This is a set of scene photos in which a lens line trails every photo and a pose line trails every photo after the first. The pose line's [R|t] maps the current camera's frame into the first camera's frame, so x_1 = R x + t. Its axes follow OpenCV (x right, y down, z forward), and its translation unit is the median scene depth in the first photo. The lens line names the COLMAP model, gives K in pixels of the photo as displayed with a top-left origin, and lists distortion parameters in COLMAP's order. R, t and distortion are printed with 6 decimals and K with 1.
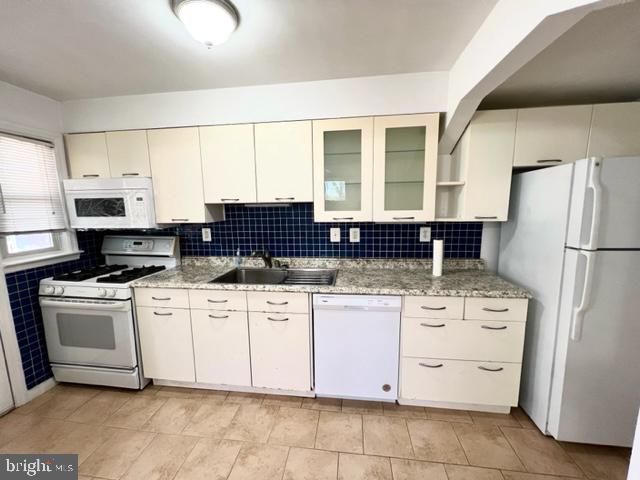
lens RADIAL K [[256.1, 0, 322.4], [0, 256.1, 239.7], [0, 0, 1]] dist [-0.001491, -0.000300]
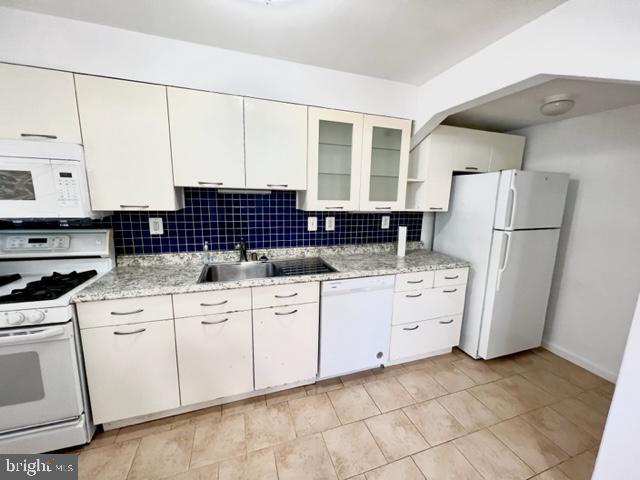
lens RADIAL K [[256.1, 0, 323.3], [0, 256.1, 239.9], [0, 0, 1]] dist [-0.001491, -0.000300]
pose [[0.895650, -0.041611, 0.442808, -0.442066], [0.024192, 0.998698, 0.044916, 0.000232], [-0.444100, -0.029517, 0.895491, 0.087275]]
